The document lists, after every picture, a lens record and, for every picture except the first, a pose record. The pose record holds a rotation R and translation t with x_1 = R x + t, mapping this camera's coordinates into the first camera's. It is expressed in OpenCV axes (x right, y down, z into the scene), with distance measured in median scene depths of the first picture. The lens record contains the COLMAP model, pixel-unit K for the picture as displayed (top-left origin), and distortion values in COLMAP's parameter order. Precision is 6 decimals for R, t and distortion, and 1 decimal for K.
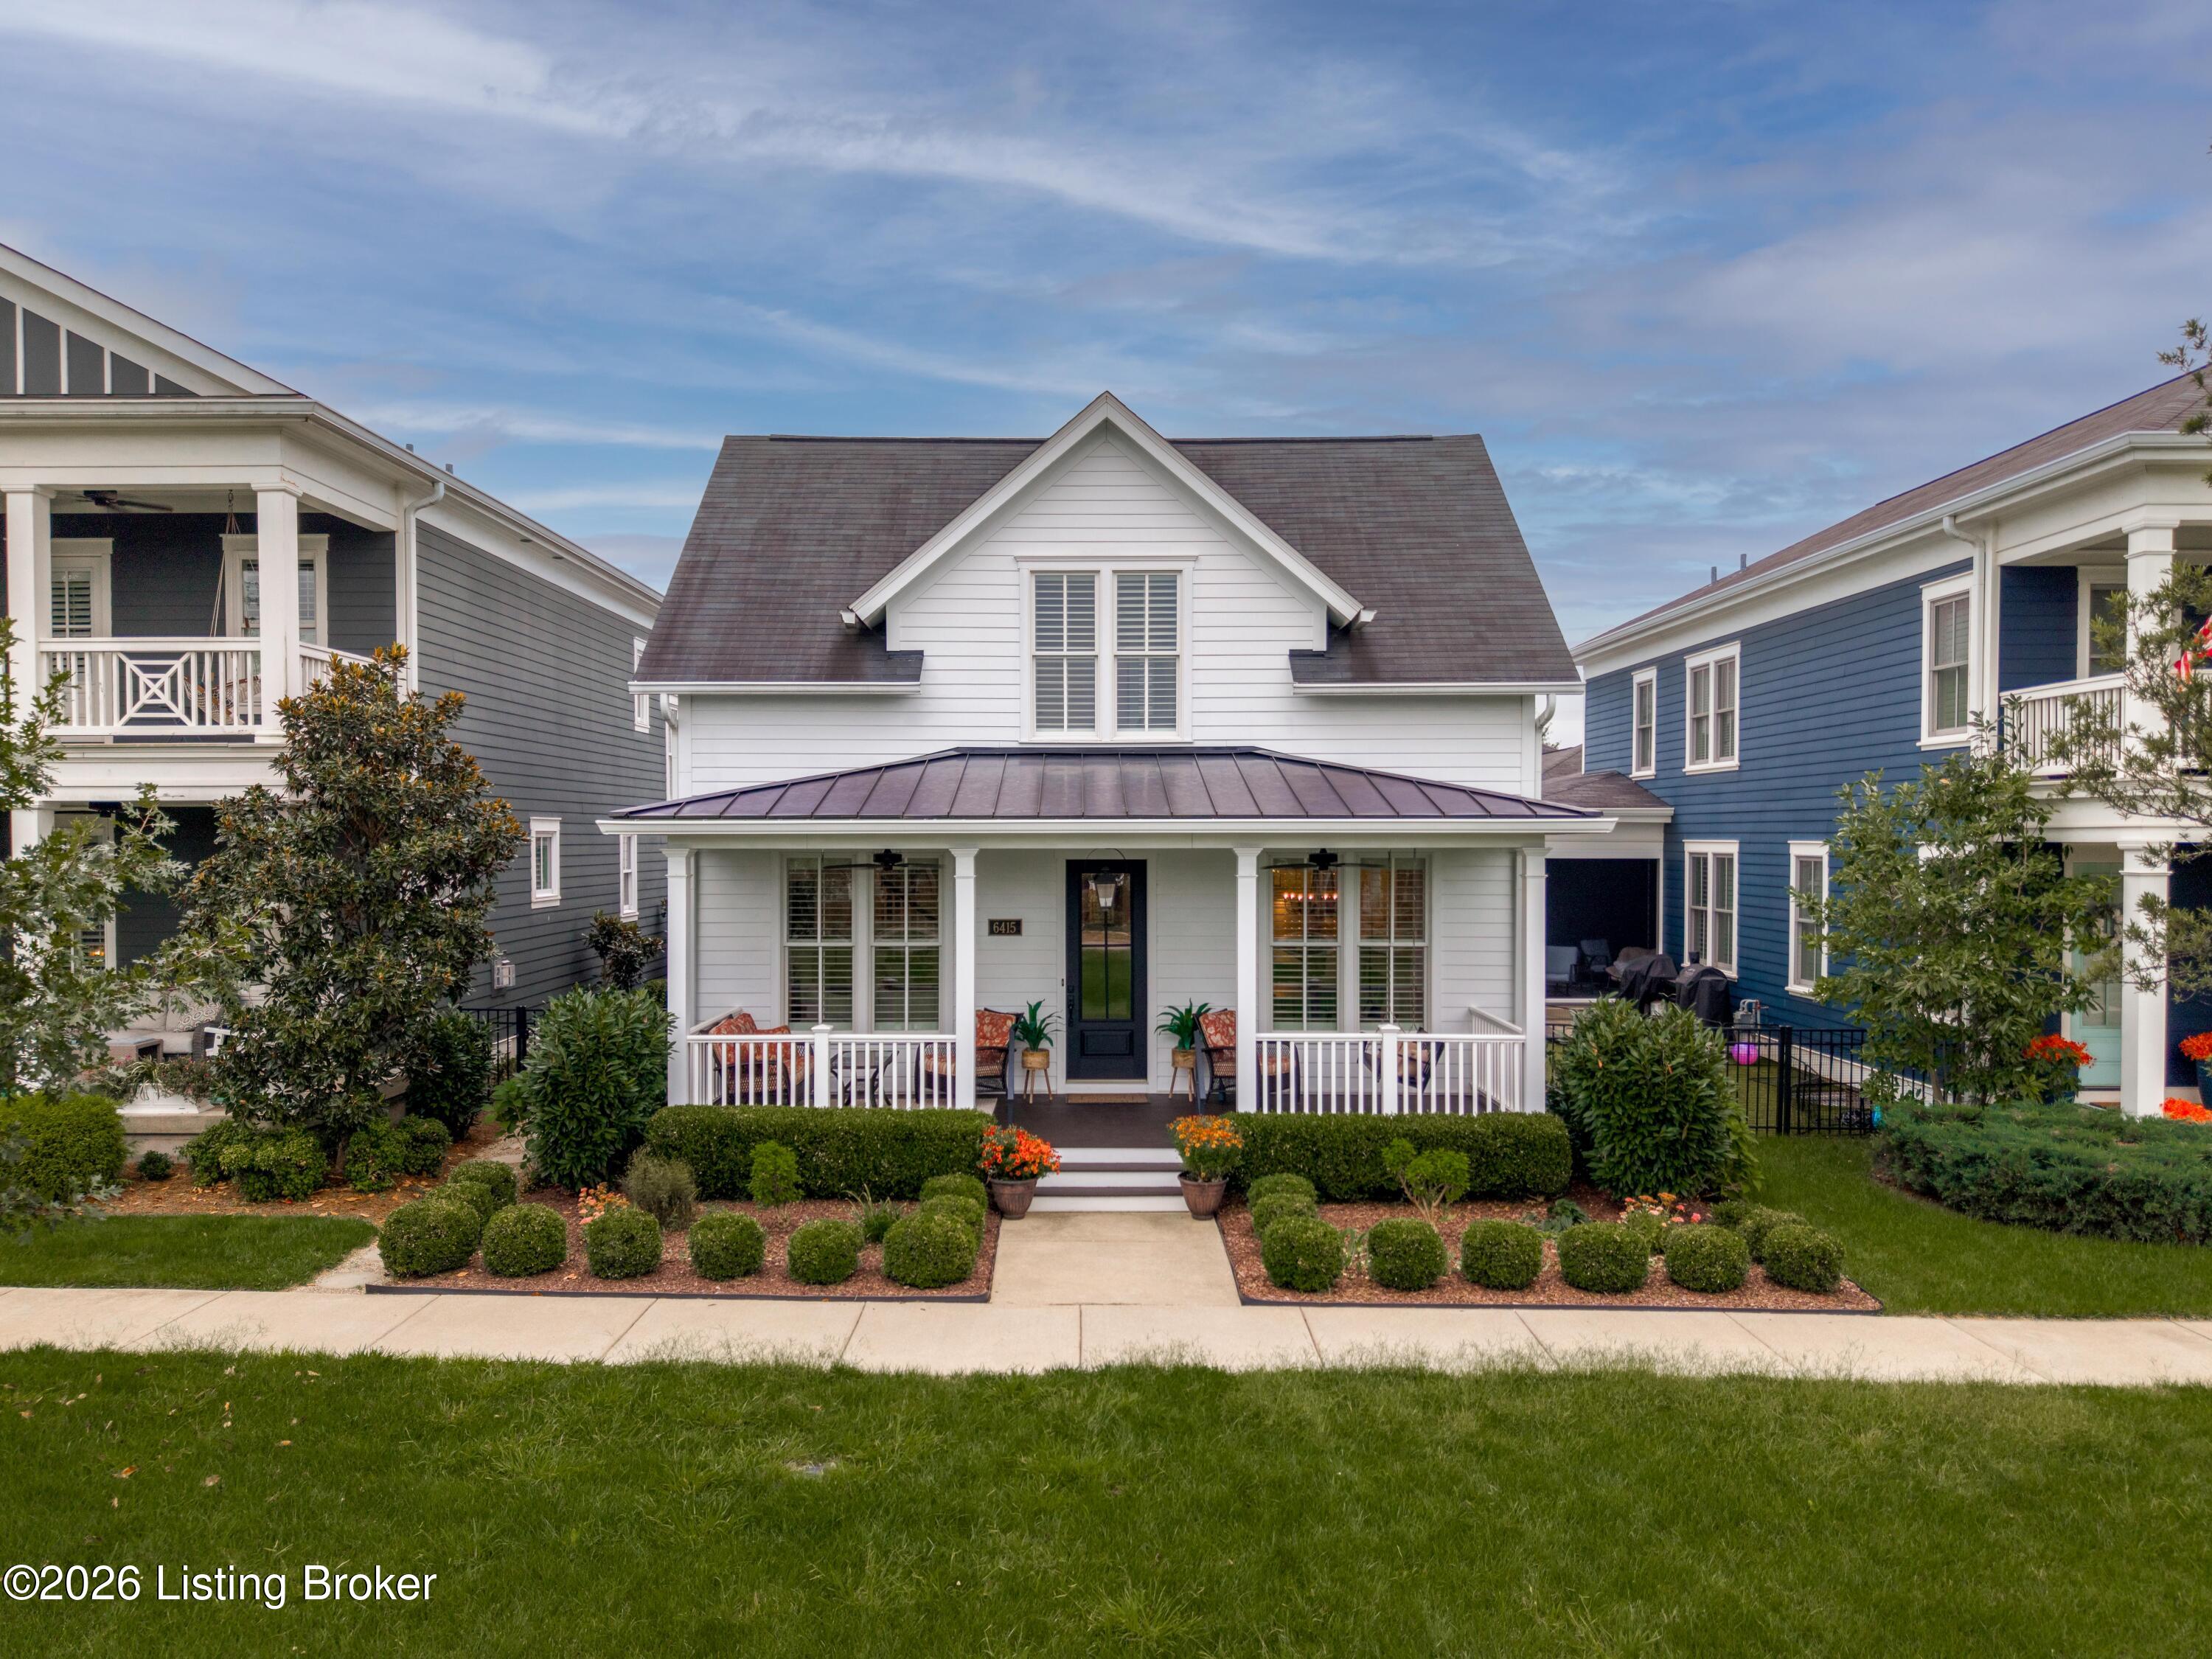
lens RADIAL K [[1636.9, 0, 1071.2], [0, 1636.9, 874.6], [0, 0, 1]] dist [0.003401, 0.002155]
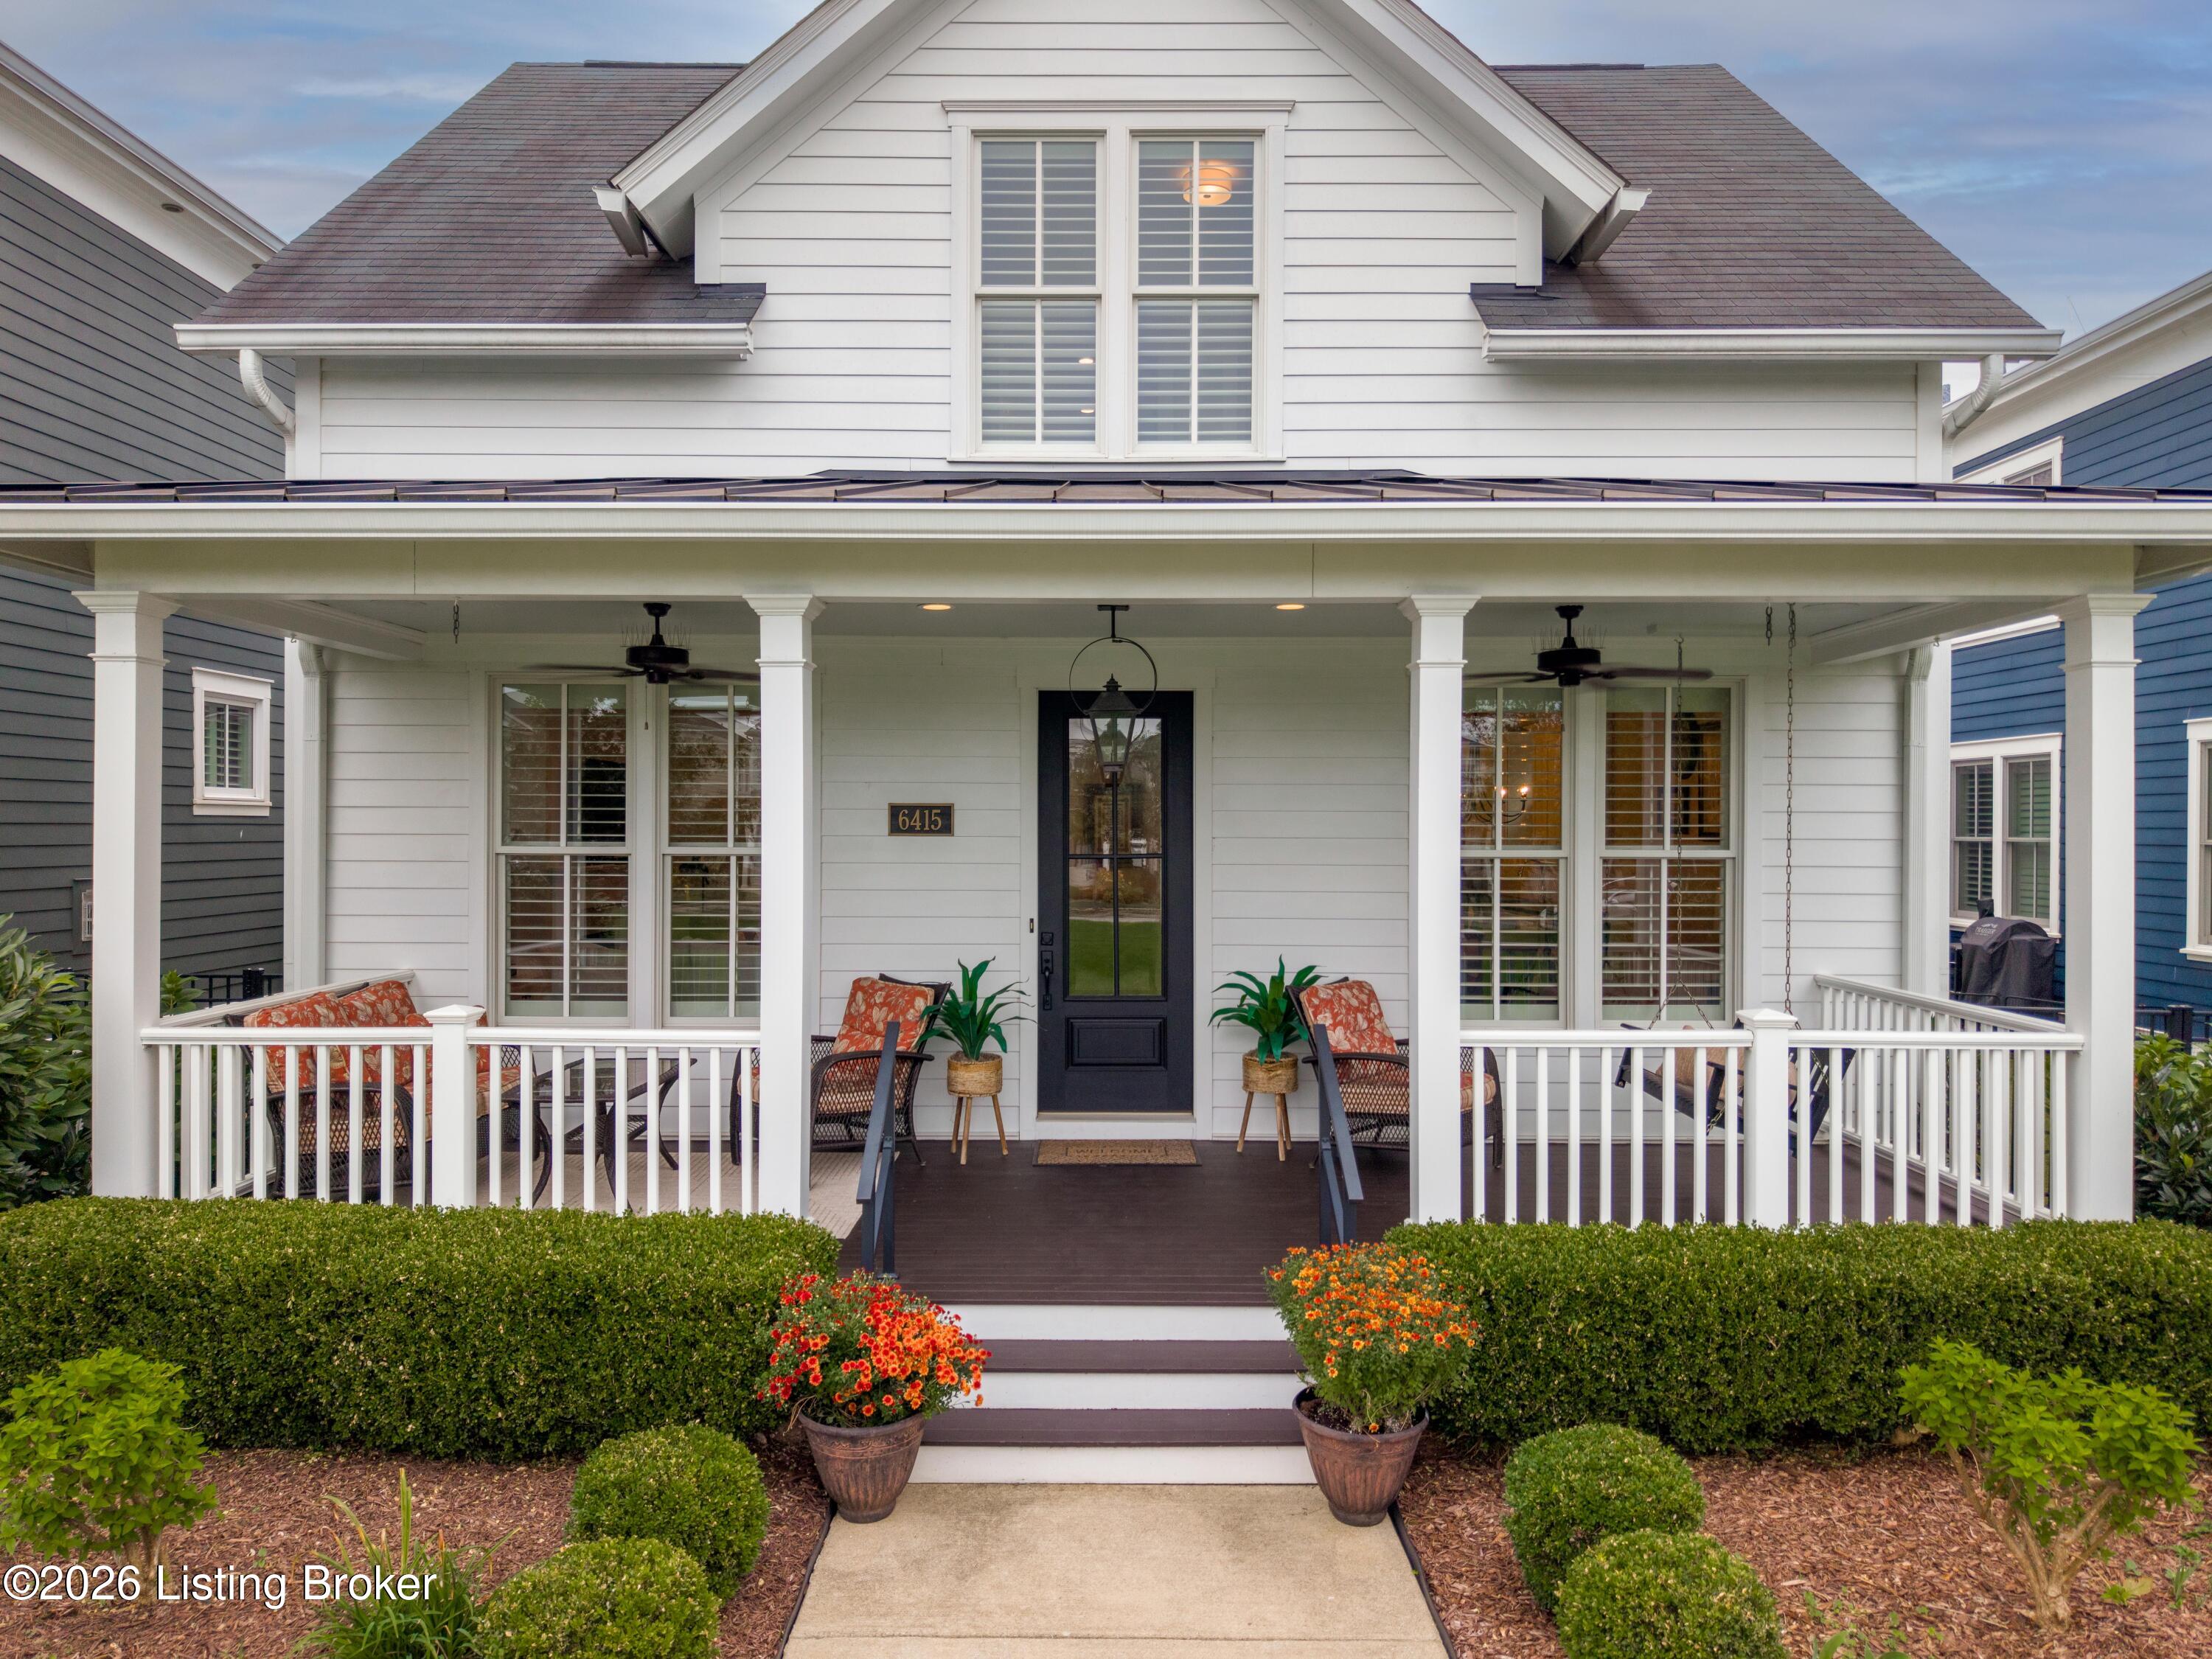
lens RADIAL K [[1558.8, 0, 1106.0], [0, 1558.8, 829.5], [0, 0, 1]] dist [-0.020321, -0.001215]
pose [[0.999946, 0.004356, 0.009482, 0.014010], [-0.004162, 0.999783, -0.020393, 0.046459], [-0.009569, 0.020352, 0.999747, 0.516342]]
